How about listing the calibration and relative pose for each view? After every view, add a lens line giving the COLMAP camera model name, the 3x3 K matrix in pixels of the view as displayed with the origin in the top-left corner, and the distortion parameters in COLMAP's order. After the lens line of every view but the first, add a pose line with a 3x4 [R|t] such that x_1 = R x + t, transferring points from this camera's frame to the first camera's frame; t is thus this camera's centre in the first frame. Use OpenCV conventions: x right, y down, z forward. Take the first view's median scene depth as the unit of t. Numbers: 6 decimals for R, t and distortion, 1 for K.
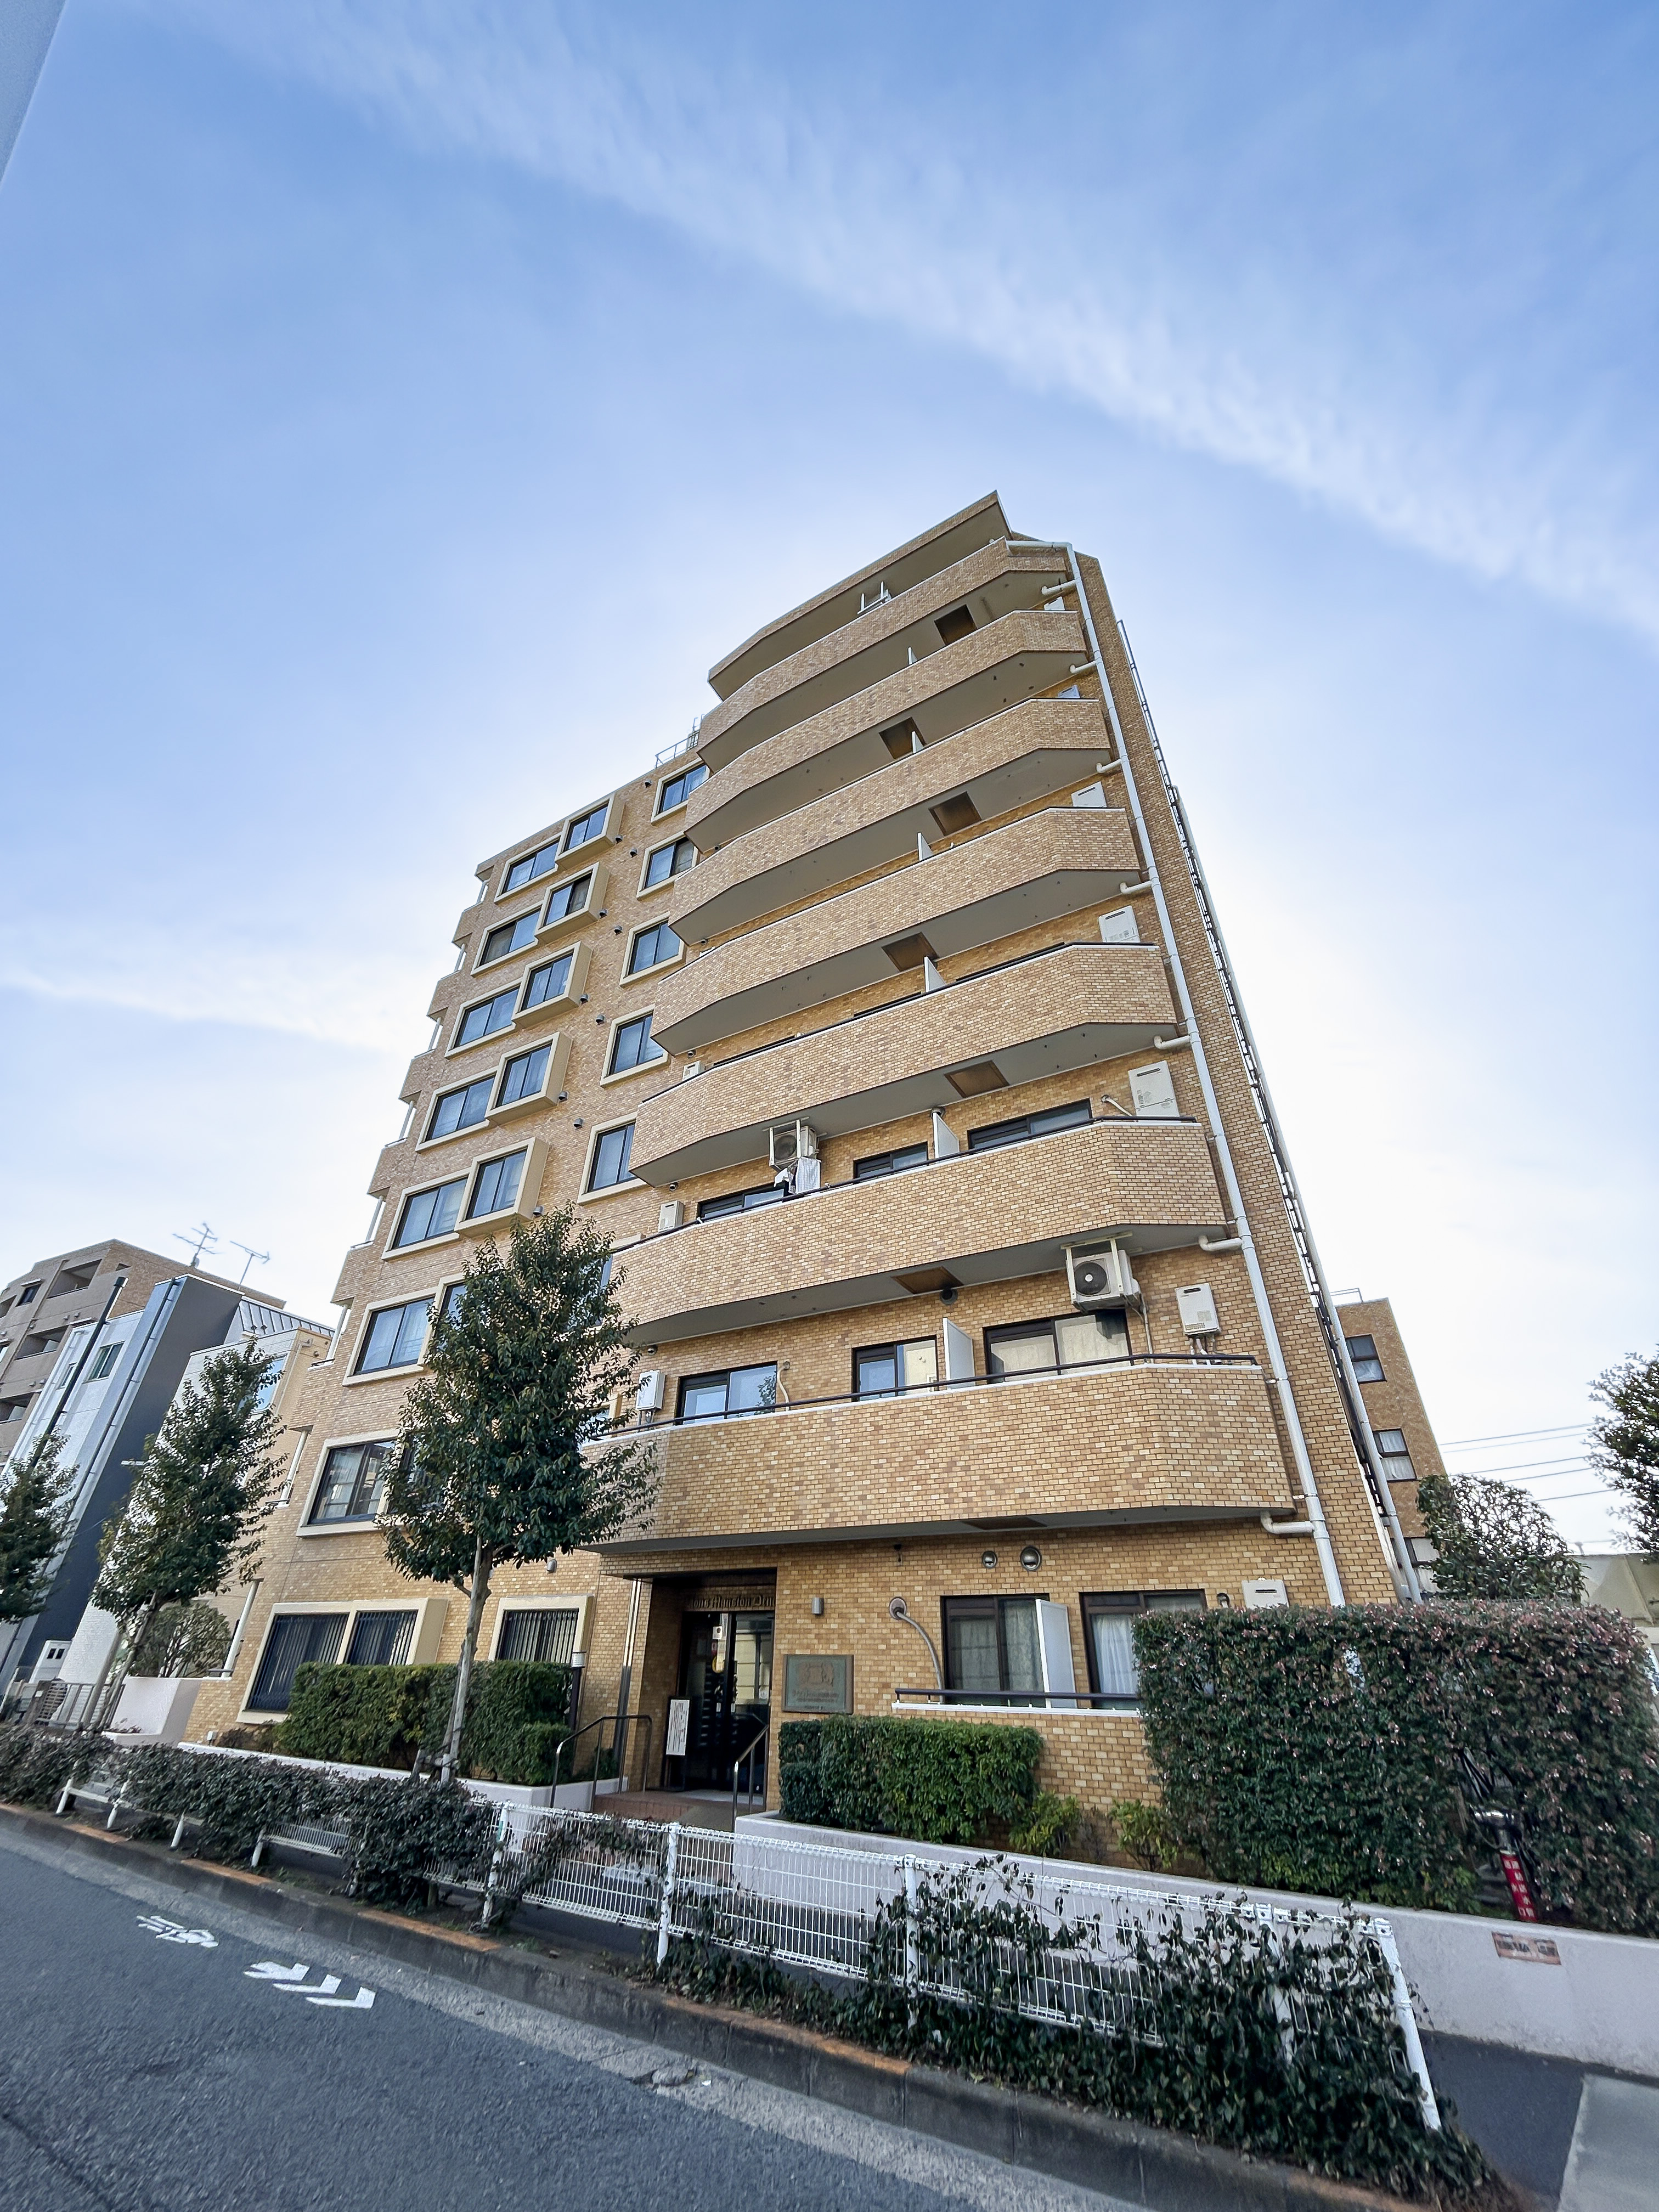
lens RADIAL K [[886.9, 0, 829.5], [0, 886.9, 1106.0], [0, 0, 1]] dist [0.000658, 0.000132]
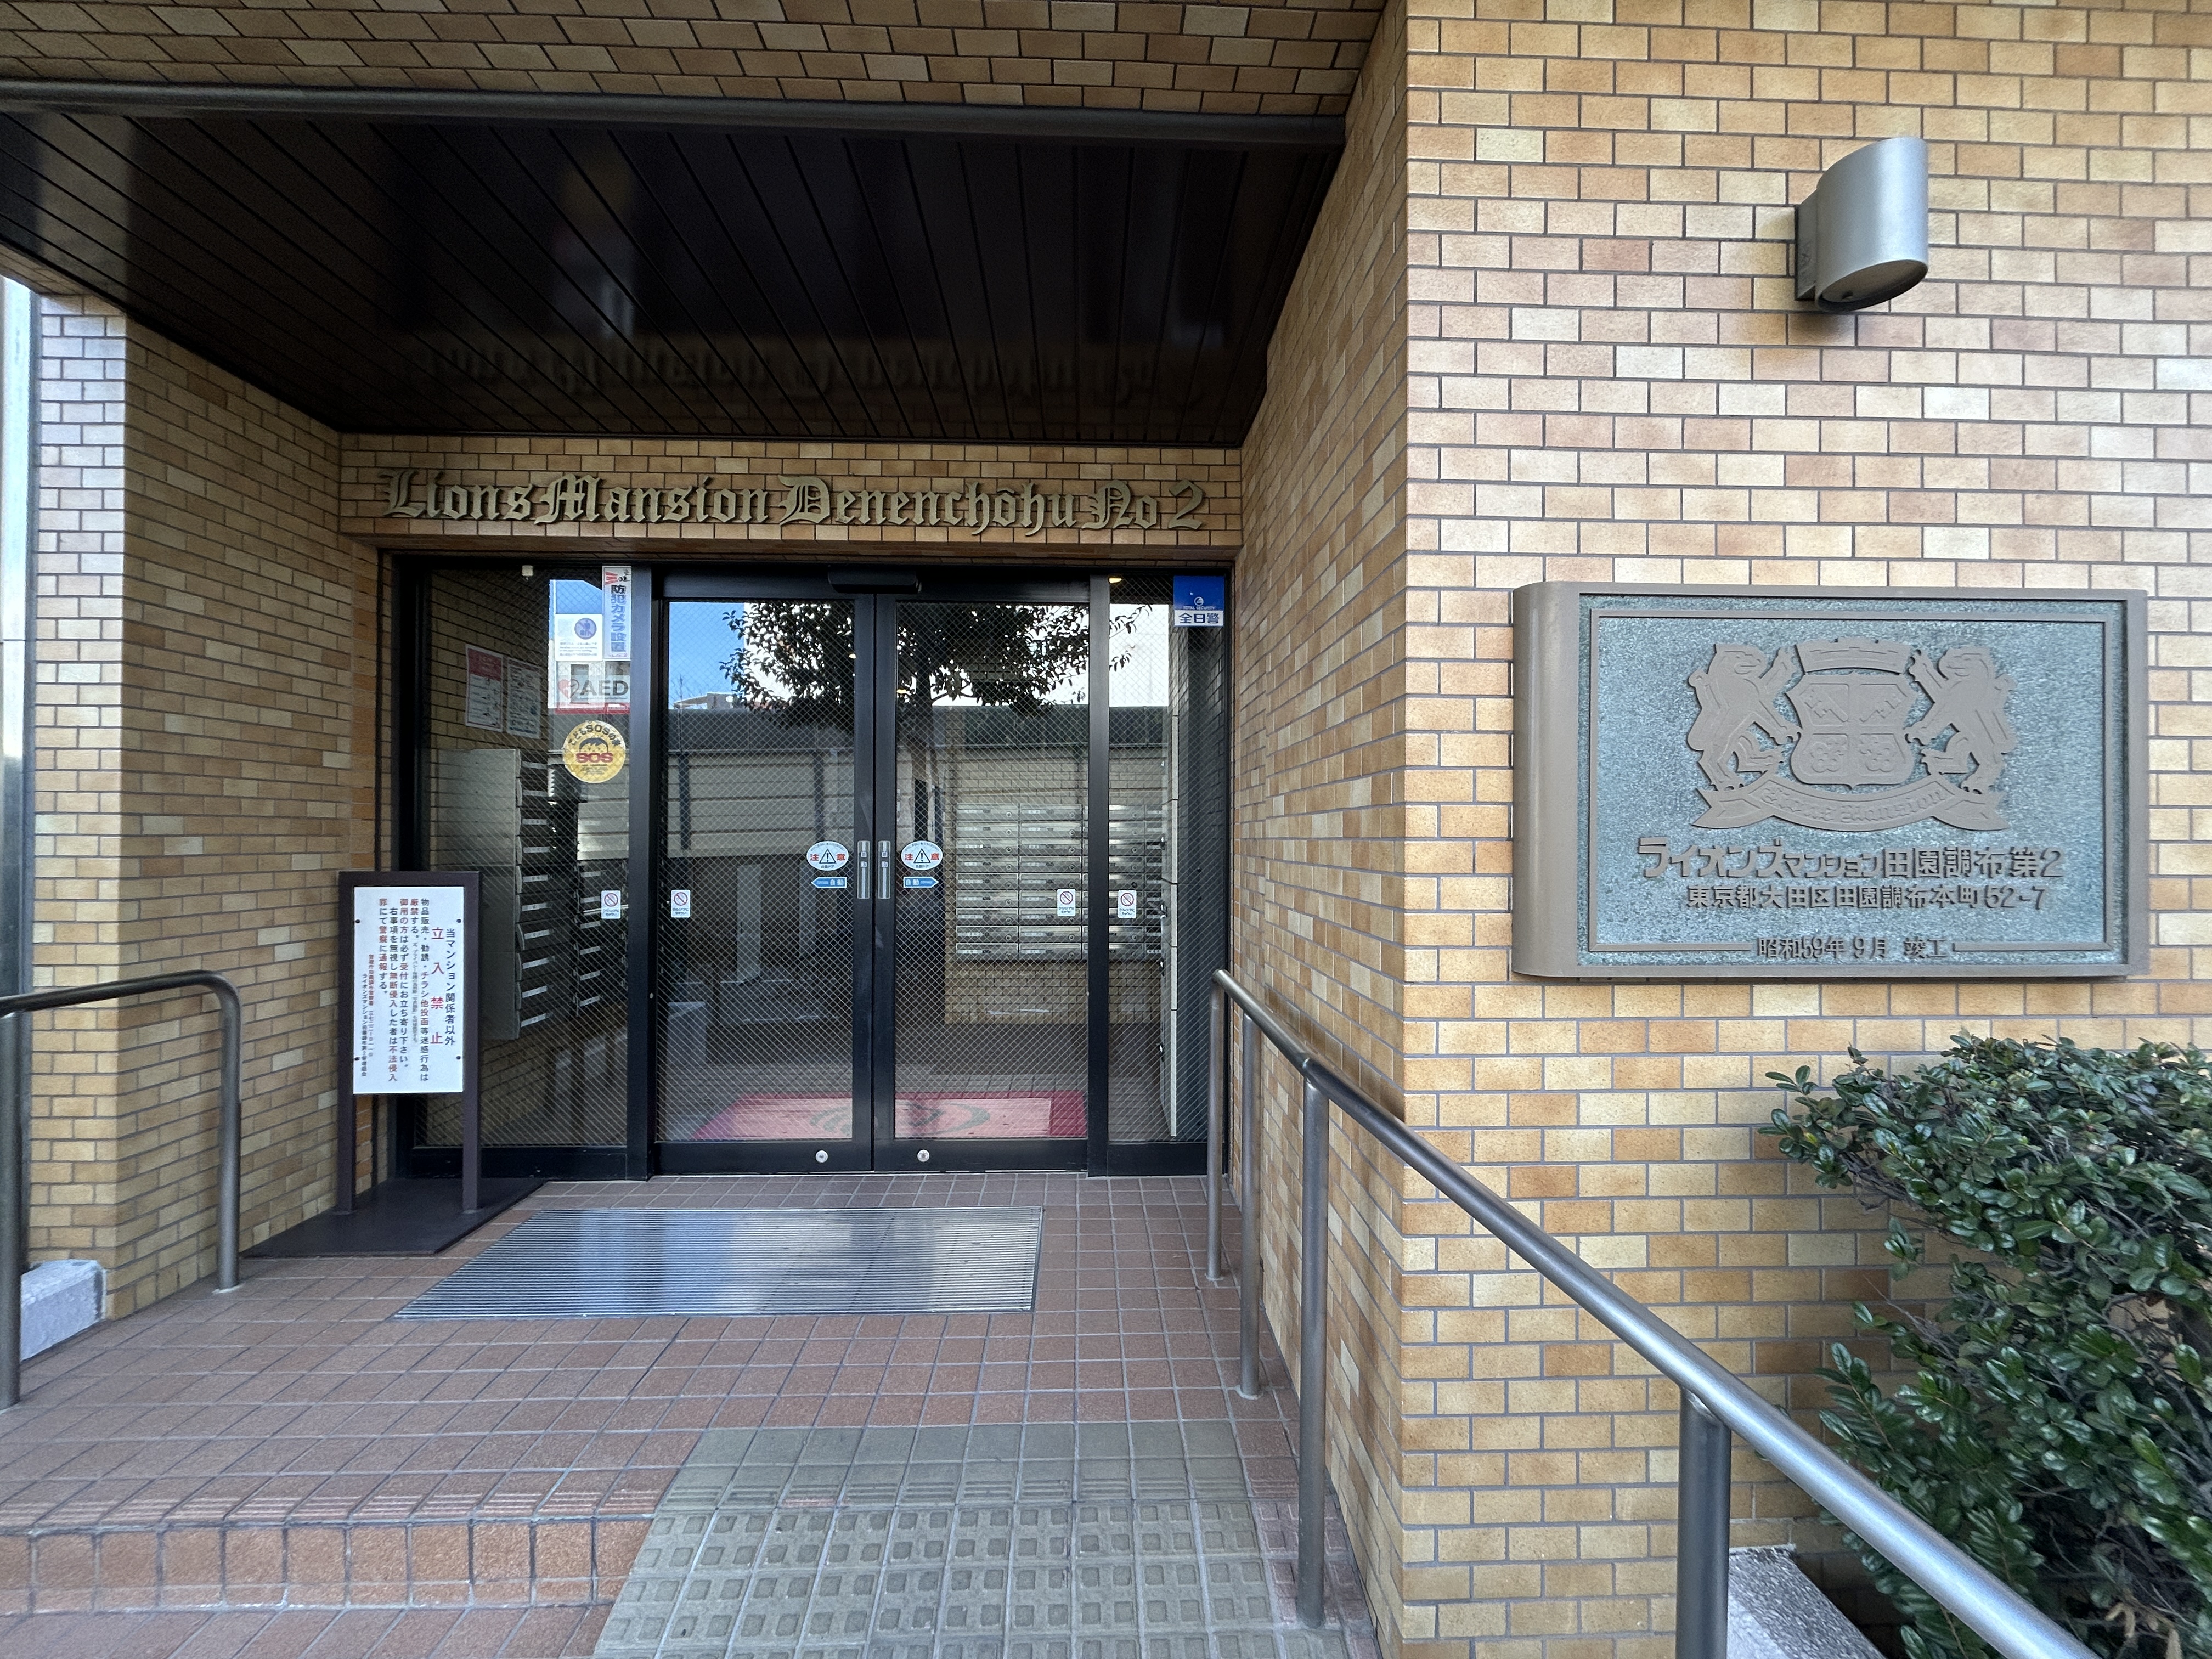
lens RADIAL K [[886.9, 0, 1106.0], [0, 886.9, 829.5], [0, 0, 1]] dist [0.000658, 0.000132]
pose [[0.847066, -0.014966, 0.531277, -0.127470], [-0.276570, 0.841191, 0.464658, 0.468495], [-0.453859, -0.540532, 0.708405, 0.713651]]
